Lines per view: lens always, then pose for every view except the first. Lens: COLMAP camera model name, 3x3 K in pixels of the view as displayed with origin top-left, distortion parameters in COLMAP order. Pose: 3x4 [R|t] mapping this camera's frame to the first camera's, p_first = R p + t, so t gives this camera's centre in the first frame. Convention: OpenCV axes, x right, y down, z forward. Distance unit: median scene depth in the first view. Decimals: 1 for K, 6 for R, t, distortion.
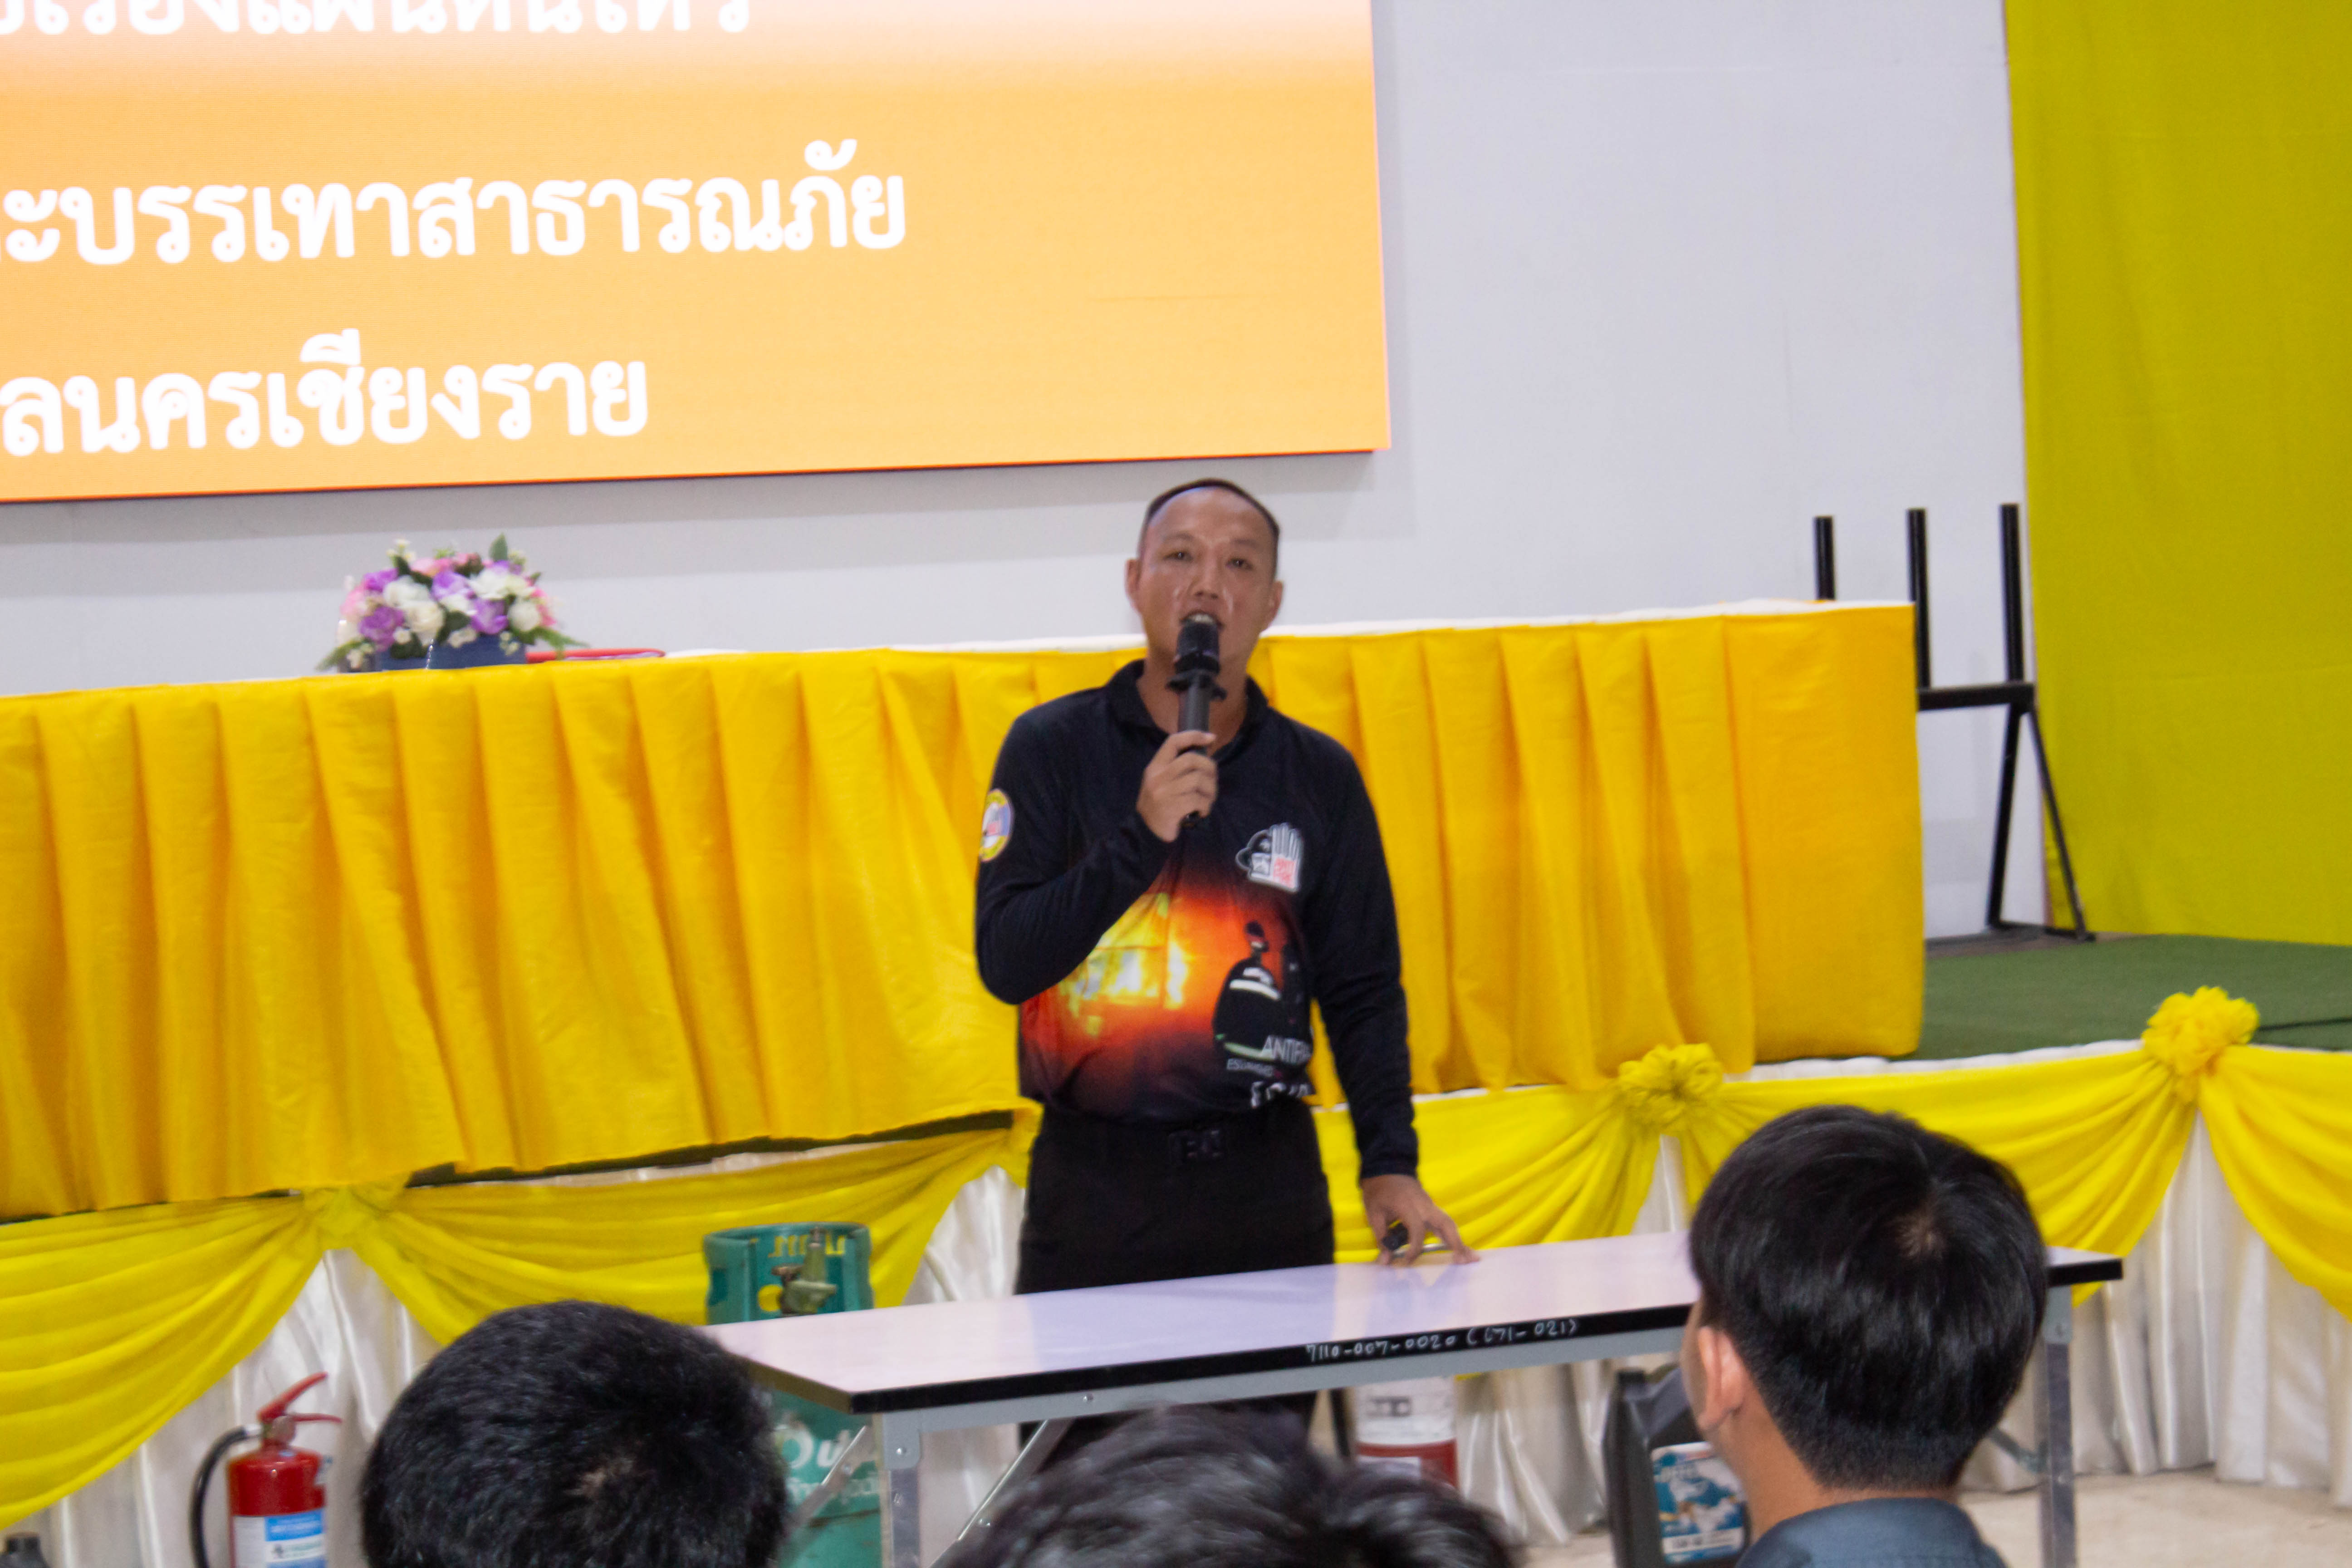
lens RADIAL K [[5578.5, 0, 1173.4], [0, 5578.5, 779.2], [0, 0, 1]] dist [0.056458, 0.366942]
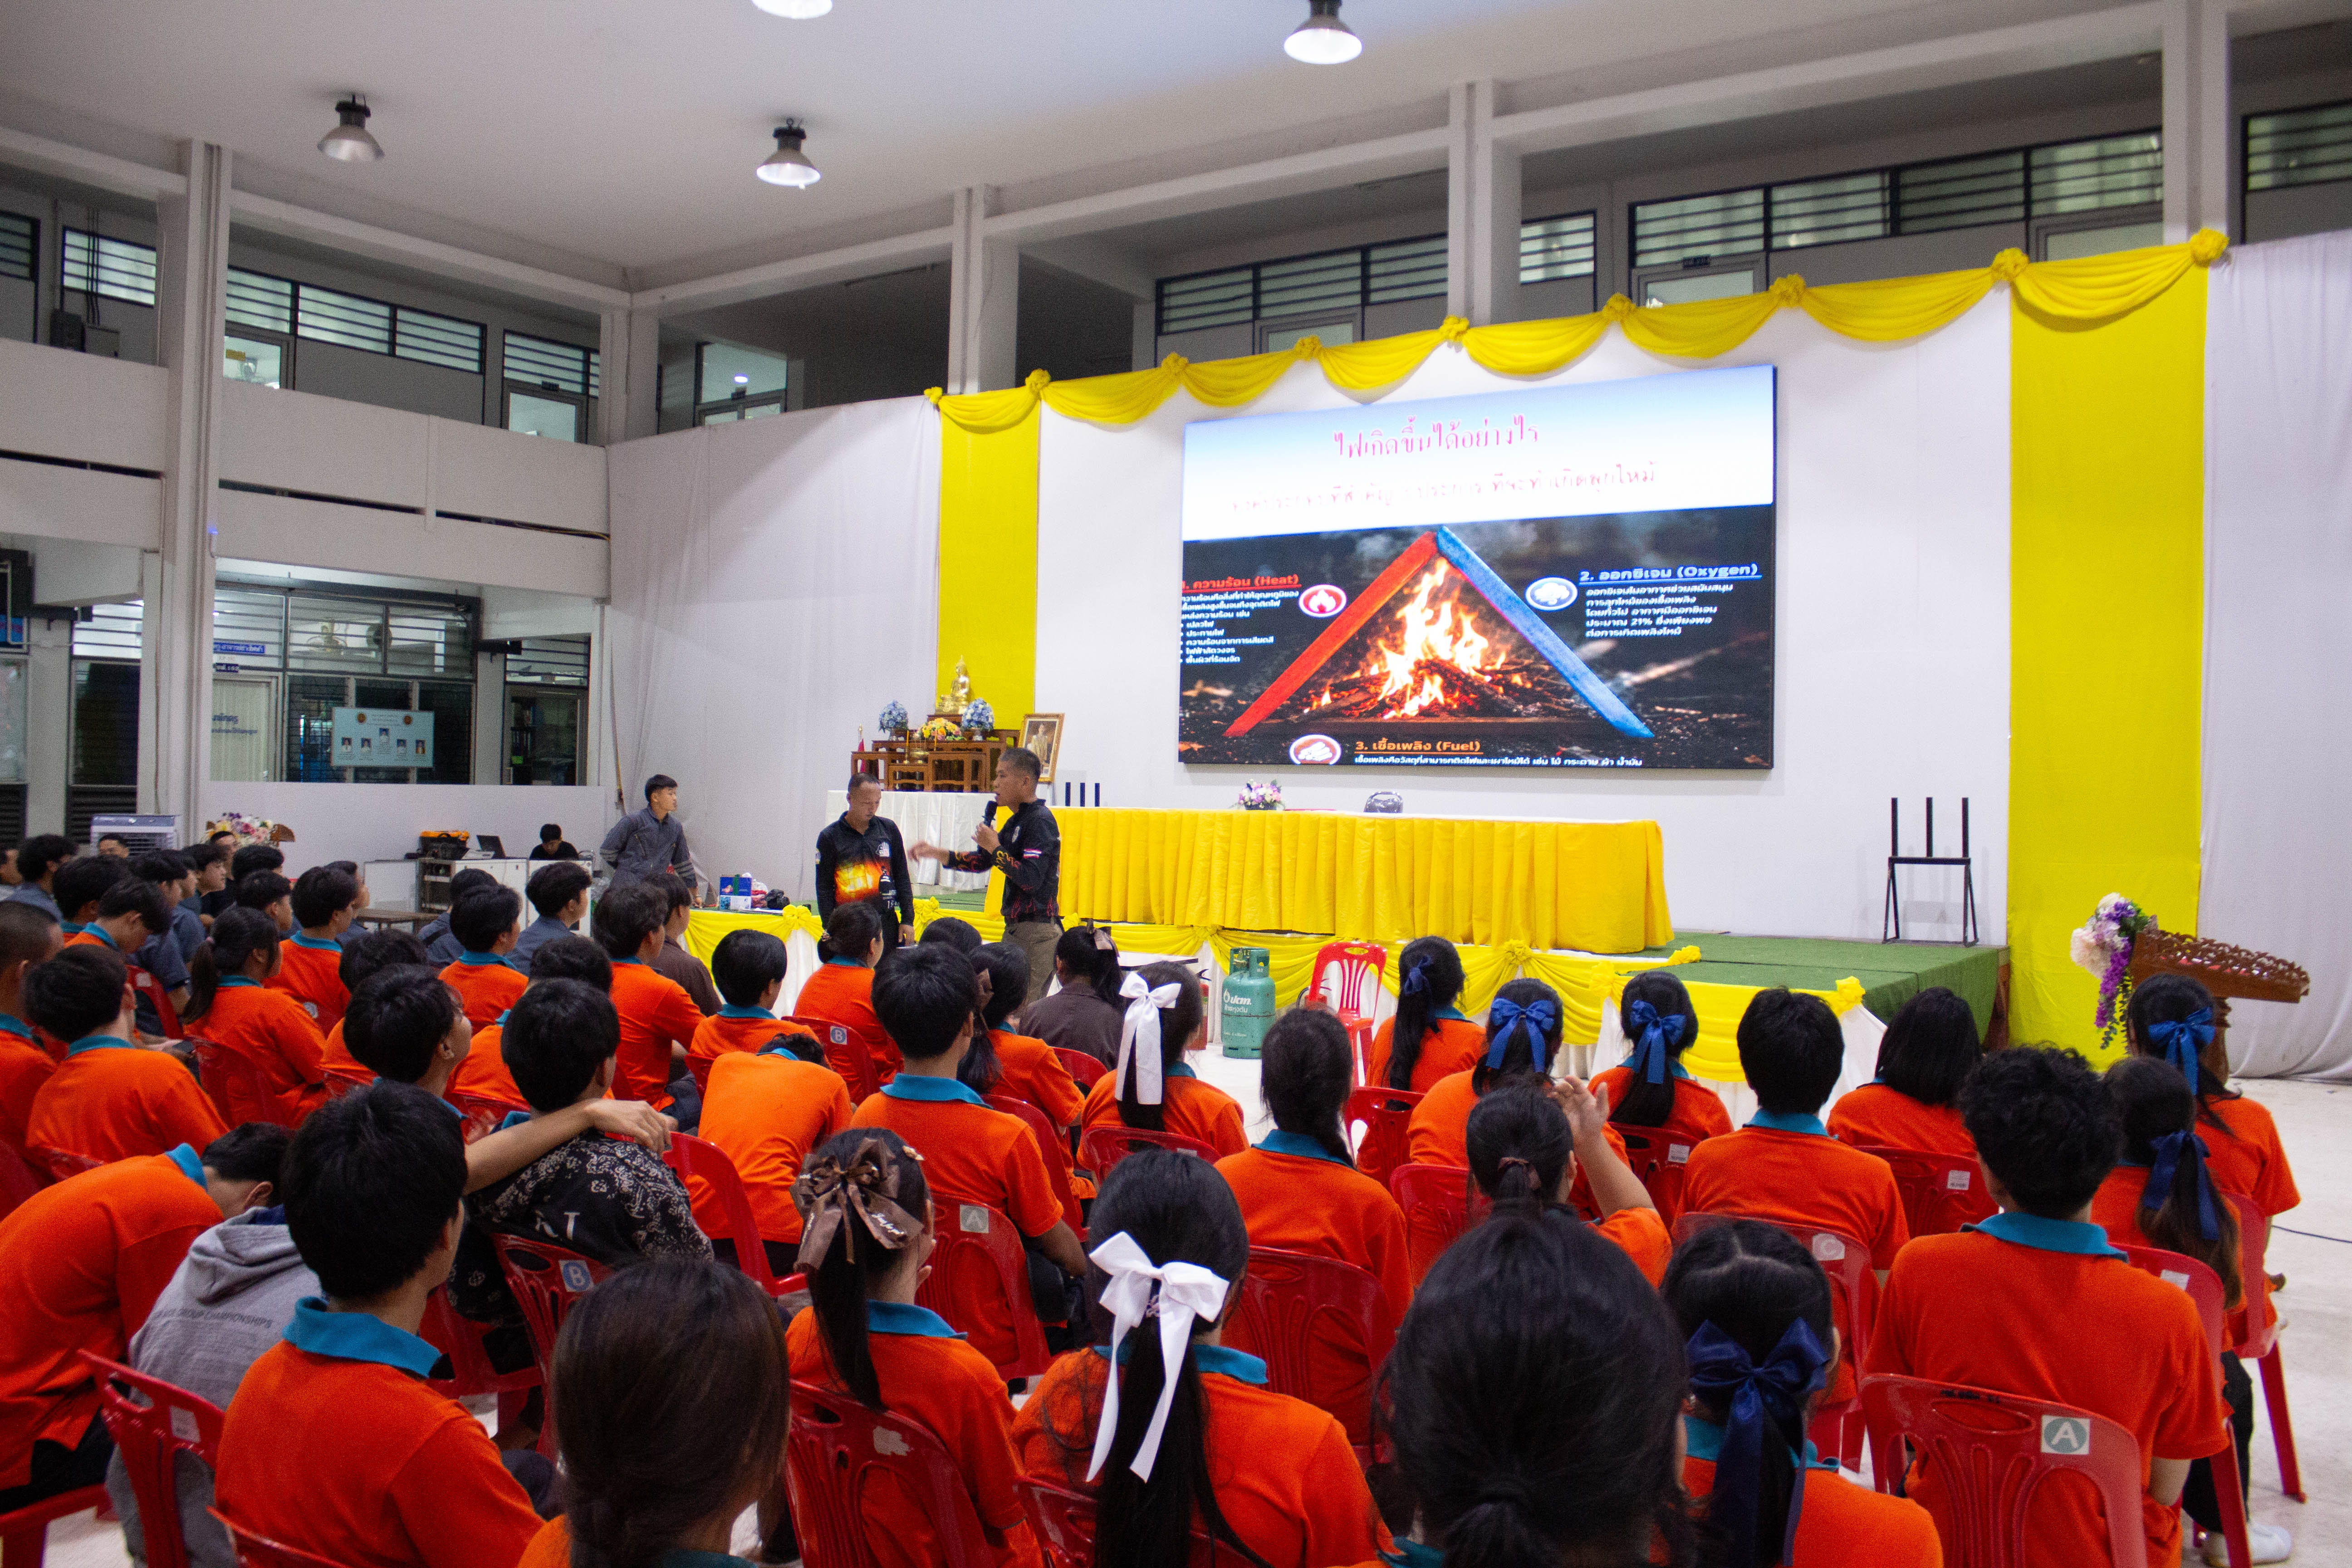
lens RADIAL K [[1934.9, 0, 1193.1], [0, 1934.9, 744.8], [0, 0, 1]] dist [-0.165128, 0.153736]
pose [[0.550170, 0.042010, -0.833995, 1.001670], [-0.074179, 0.997244, 0.001299, -0.063434], [0.831751, 0.061151, 0.551770, 0.138413]]
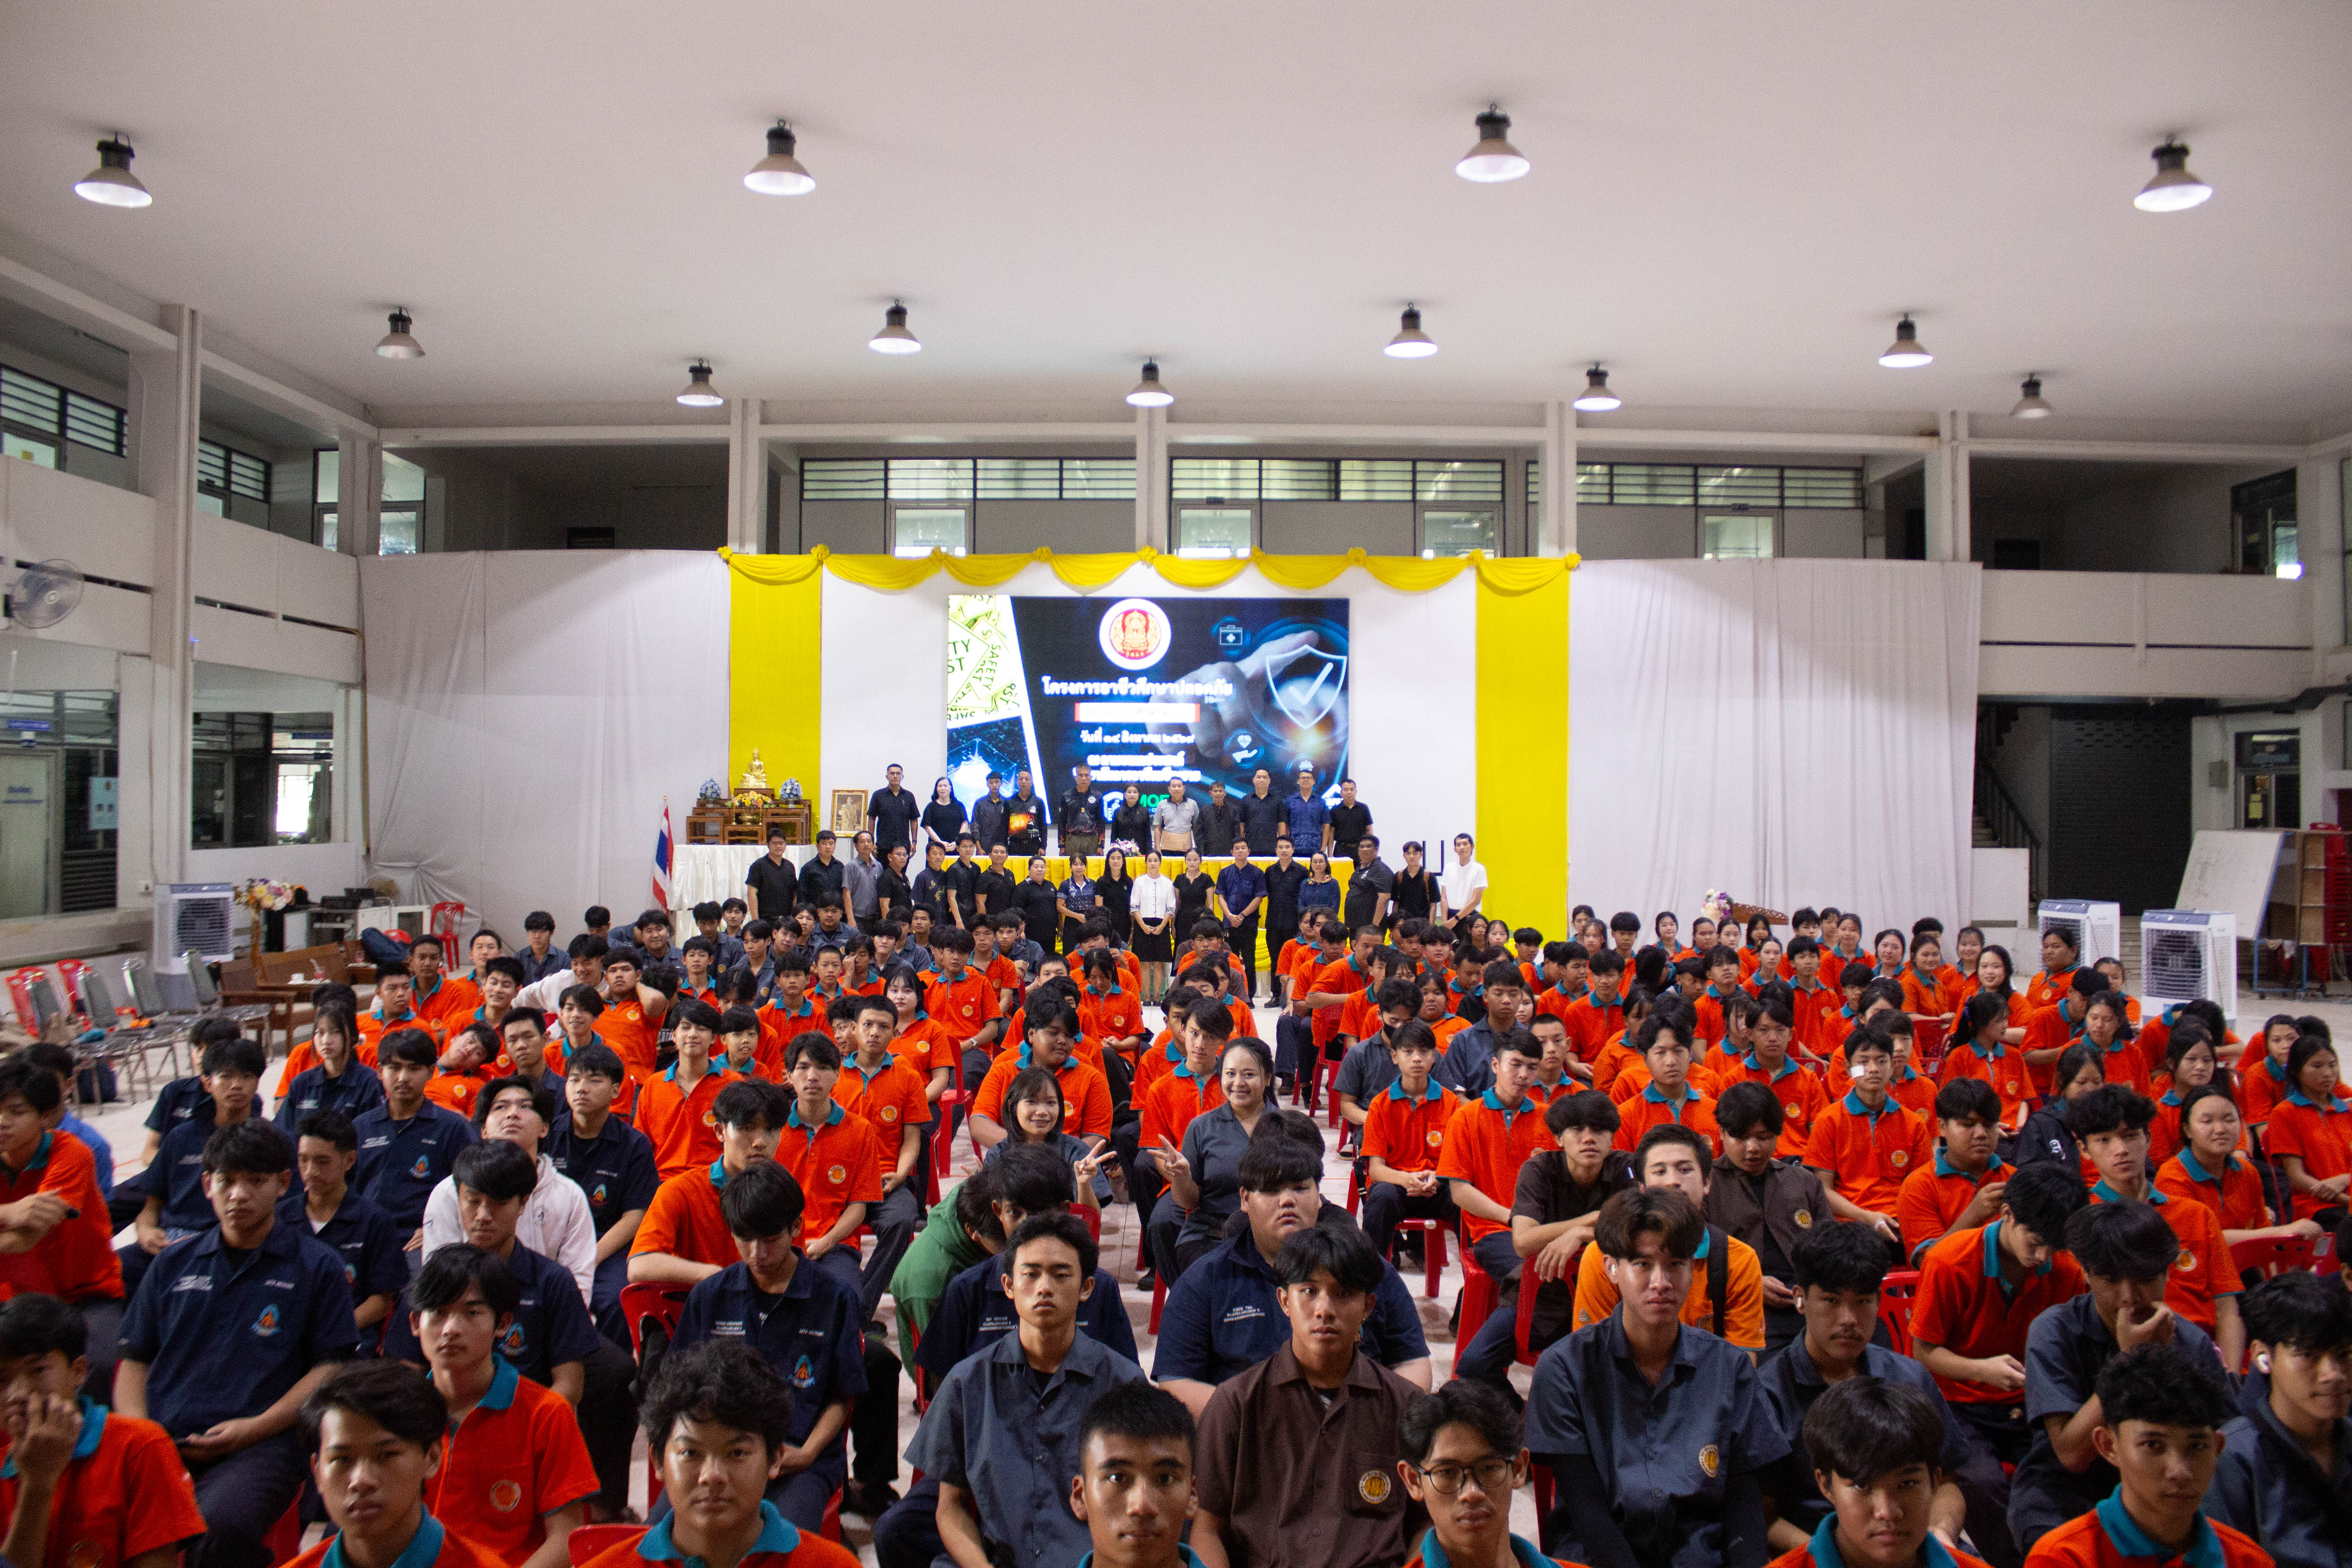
lens RADIAL K [[1934.9, 0, 1193.1], [0, 1934.9, 744.8], [0, 0, 1]] dist [-0.165128, 0.153736]
pose [[0.925257, 0.043254, -0.376867, 0.828090], [-0.064086, 0.997022, -0.042909, -0.058631], [0.373889, 0.063853, 0.925273, -1.192707]]
